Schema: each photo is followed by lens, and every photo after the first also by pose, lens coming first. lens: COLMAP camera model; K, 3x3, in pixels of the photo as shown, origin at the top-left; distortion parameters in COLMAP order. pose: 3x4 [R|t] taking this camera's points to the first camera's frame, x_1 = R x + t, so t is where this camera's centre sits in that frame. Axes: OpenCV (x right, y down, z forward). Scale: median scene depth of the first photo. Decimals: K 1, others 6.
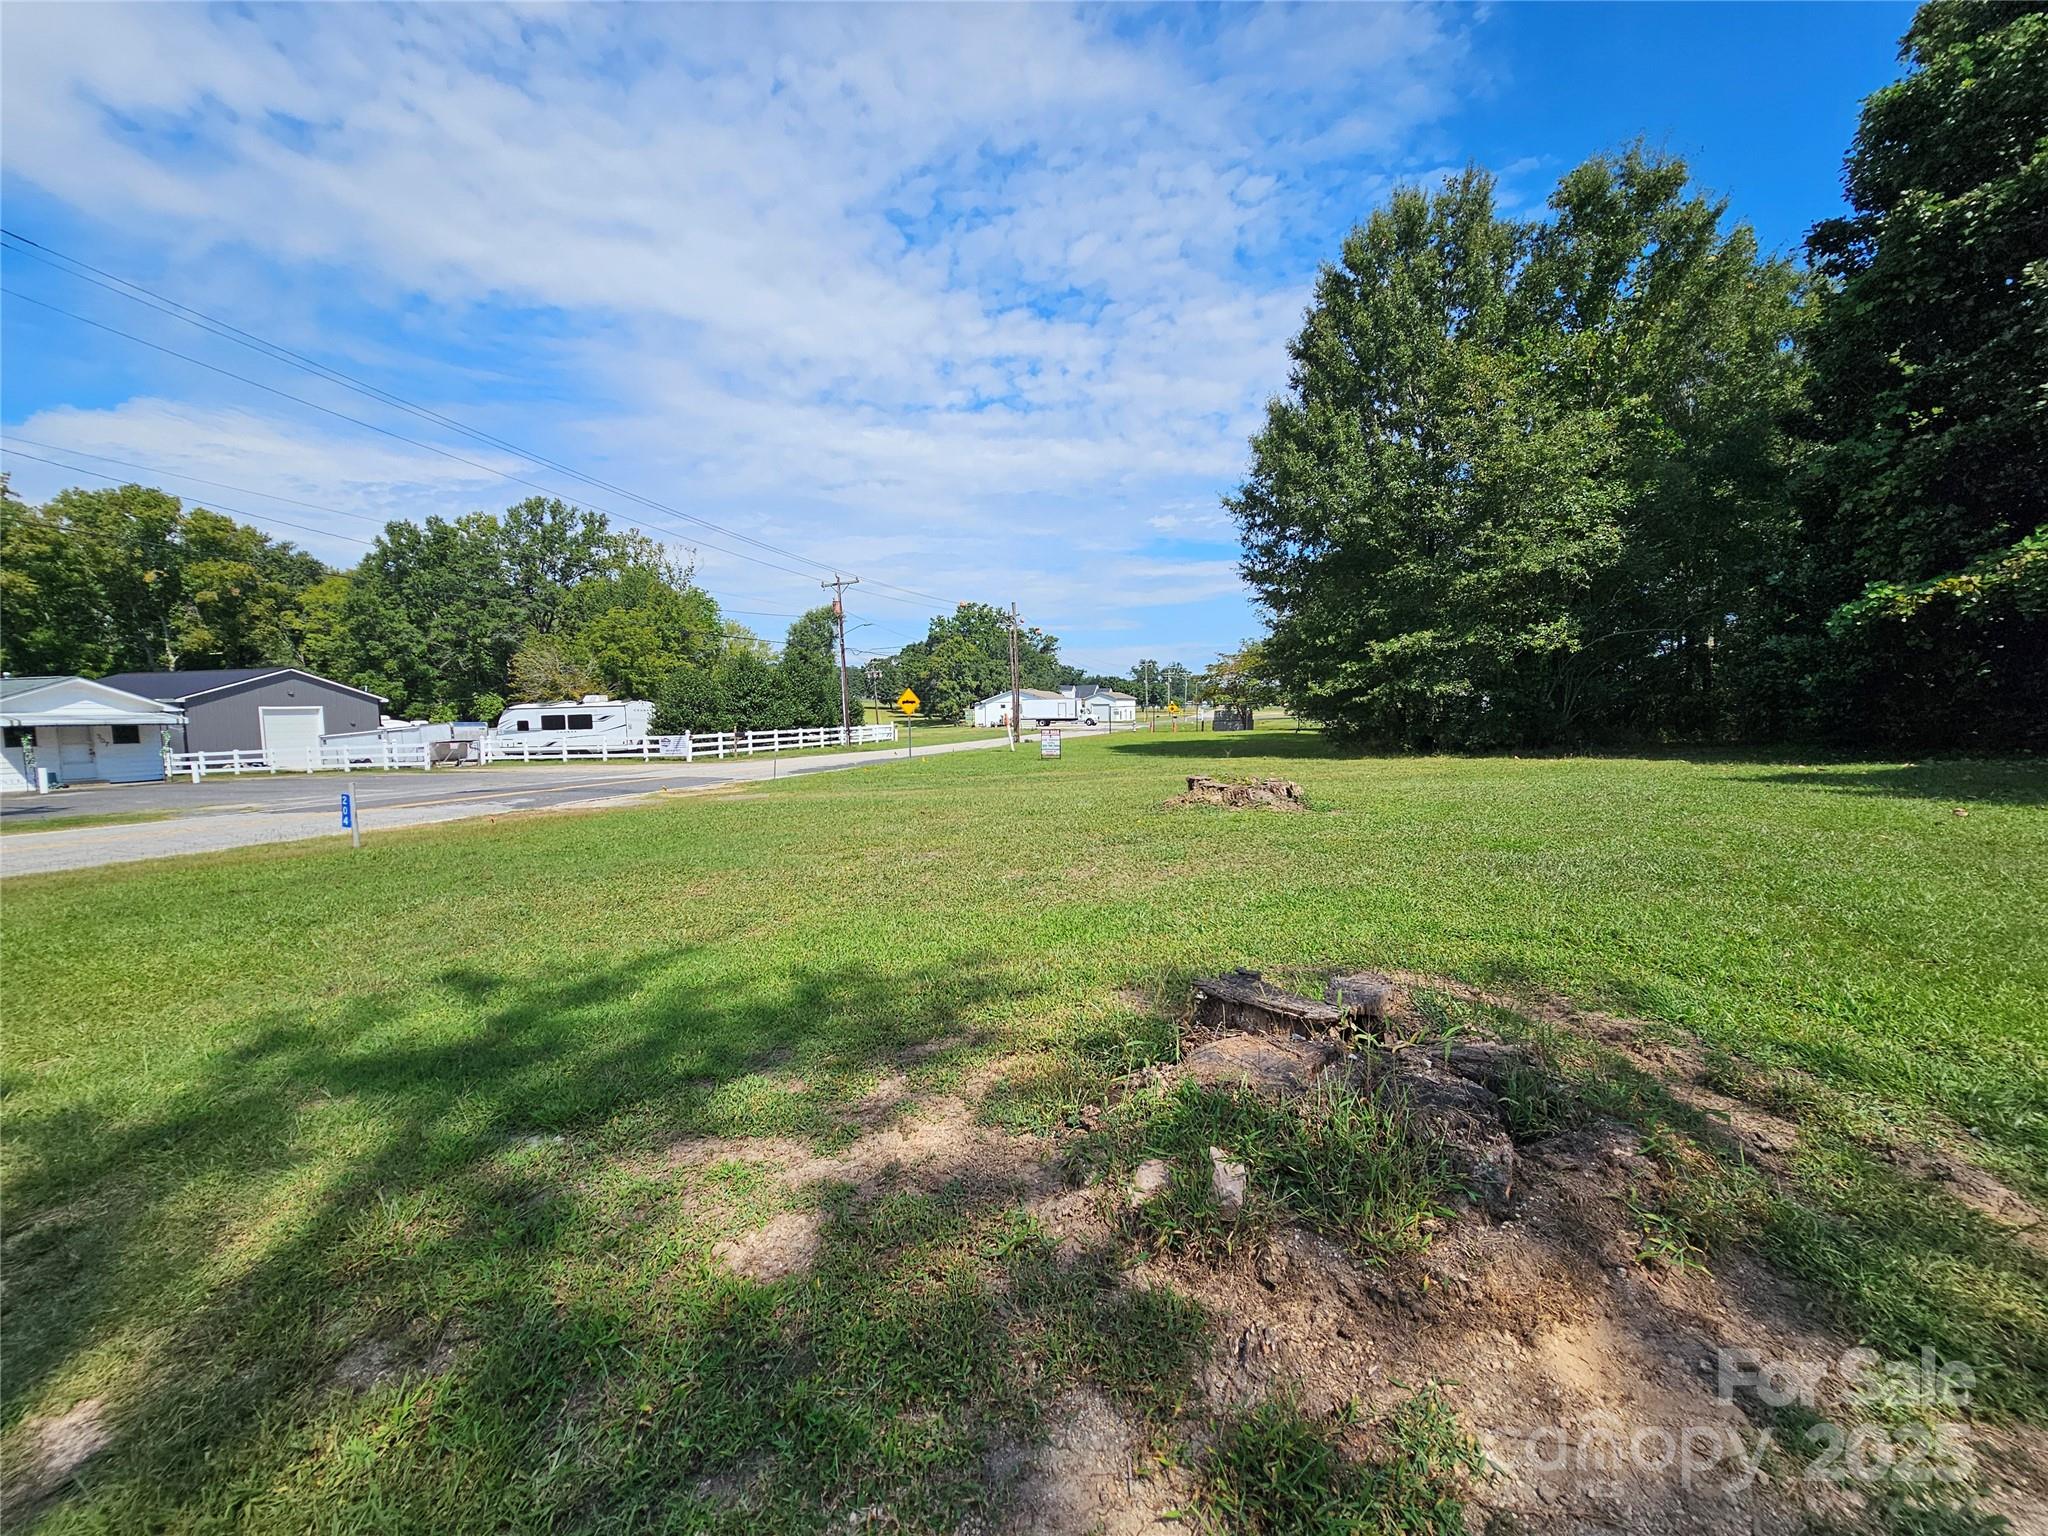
lens RADIAL K [[821.9, 0, 1024.3], [0, 821.9, 767.7], [0, 0, 1]] dist [0.001984, 0.000122]
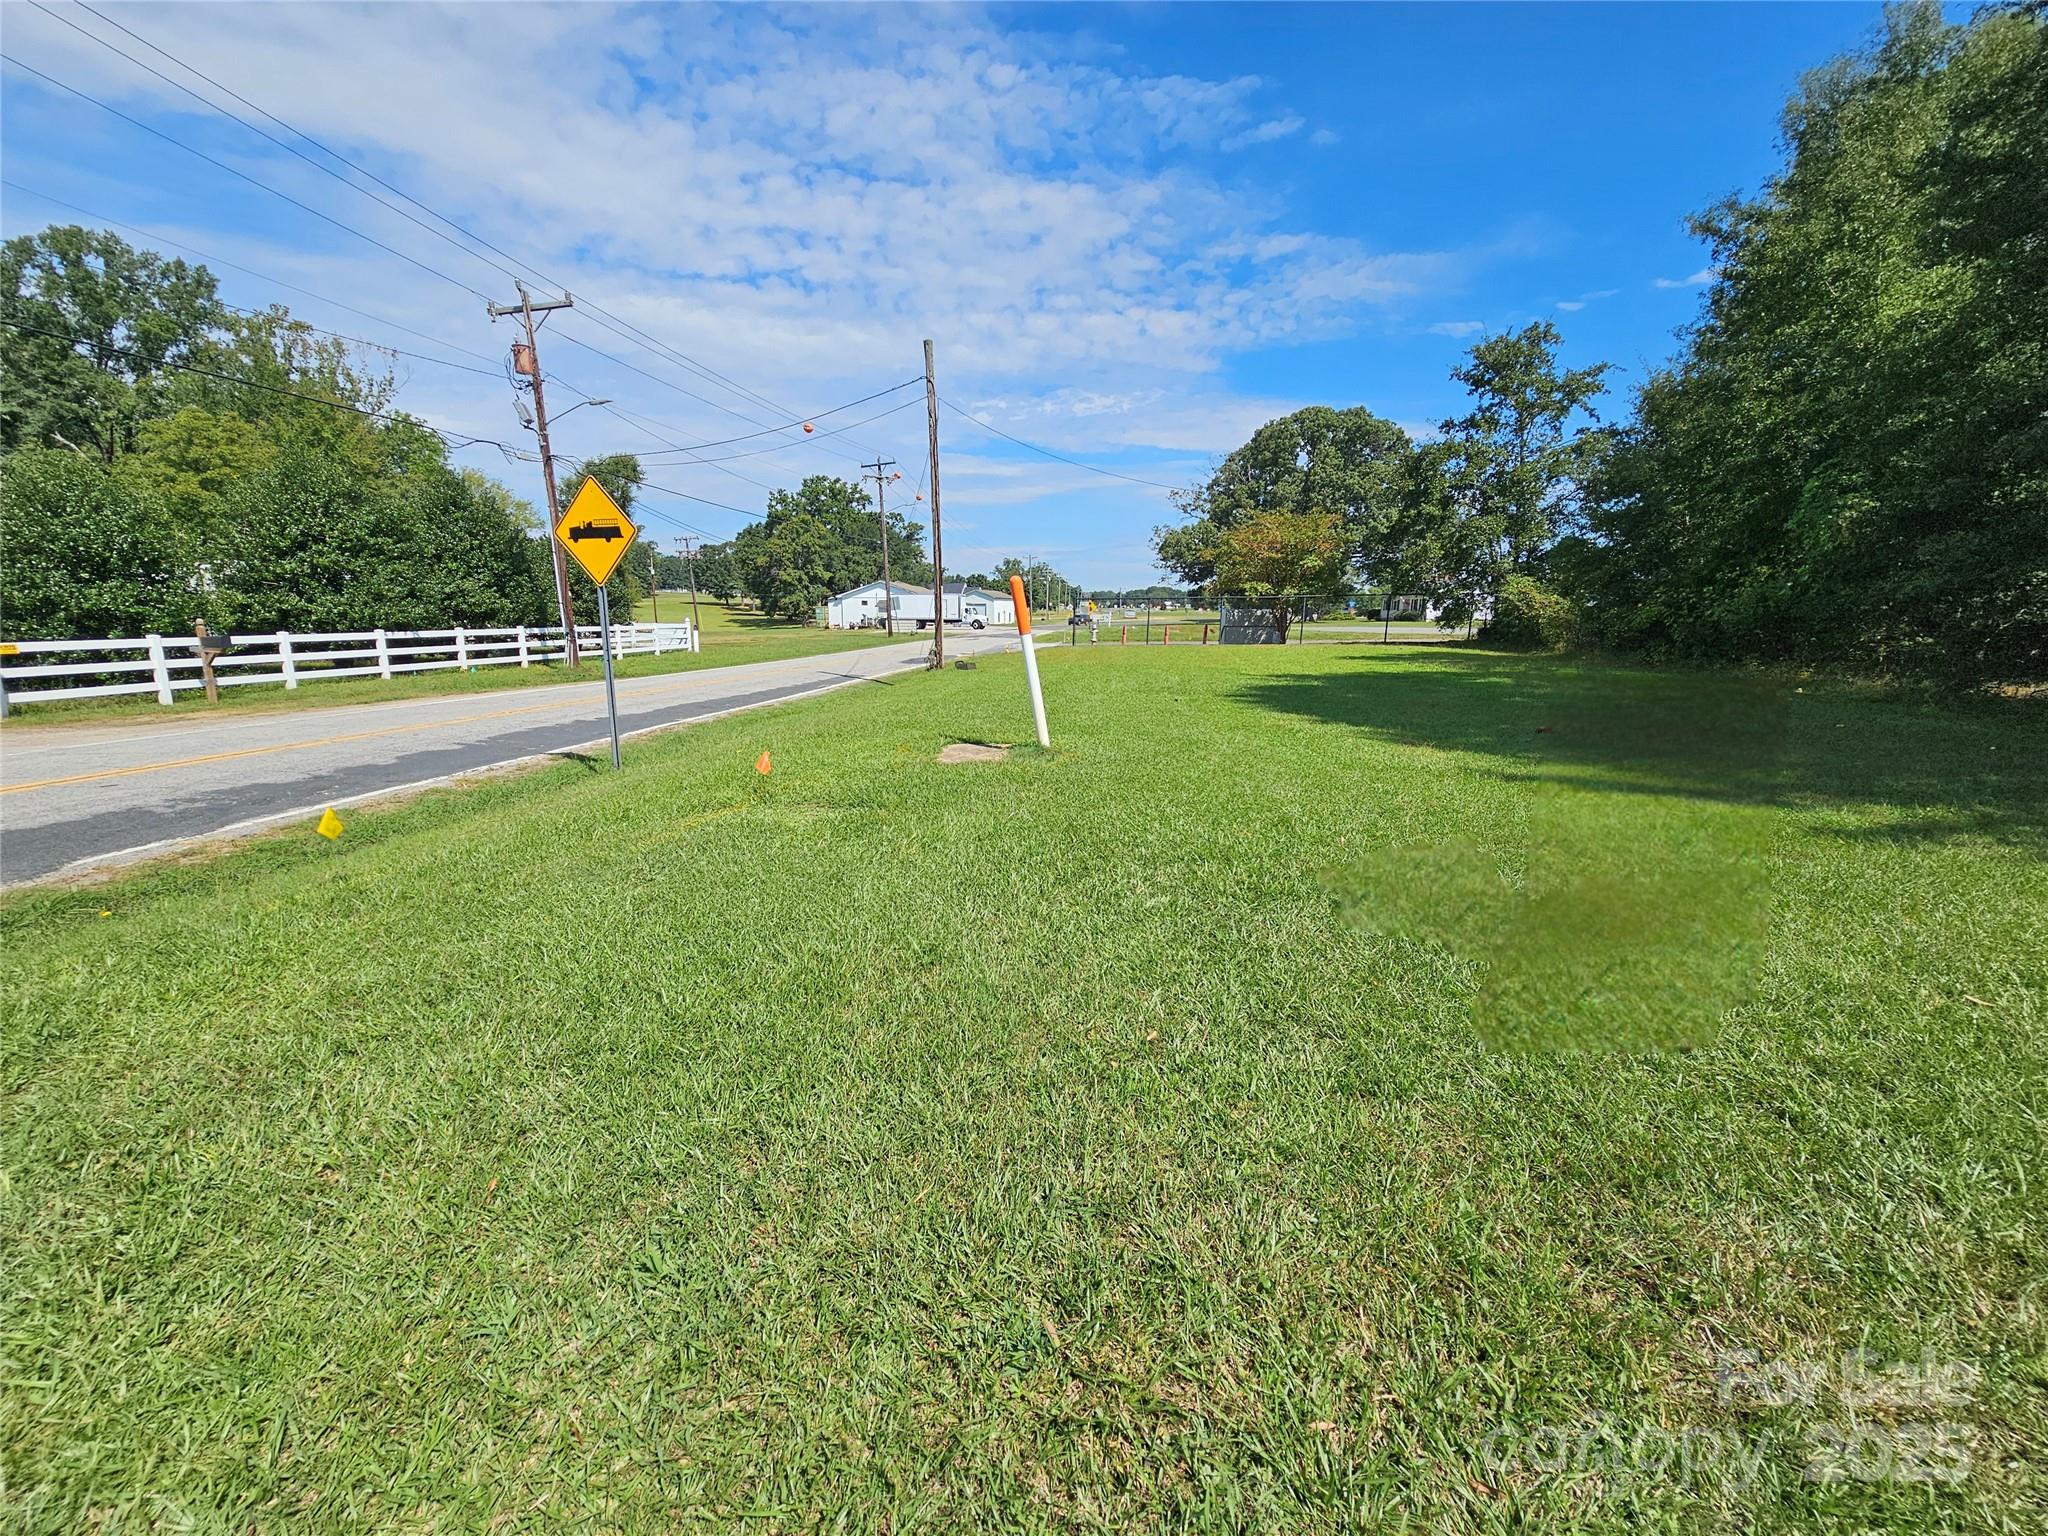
lens RADIAL K [[821.9, 0, 1022.3], [0, 821.9, 768.9], [0, 0, 1]] dist [0.001984, 0.000122]
pose [[0.985032, -0.011992, 0.171955, -0.012093], [-0.008331, 0.993099, 0.116984, -0.007792], [-0.172171, -0.116665, 0.978134, 0.146699]]
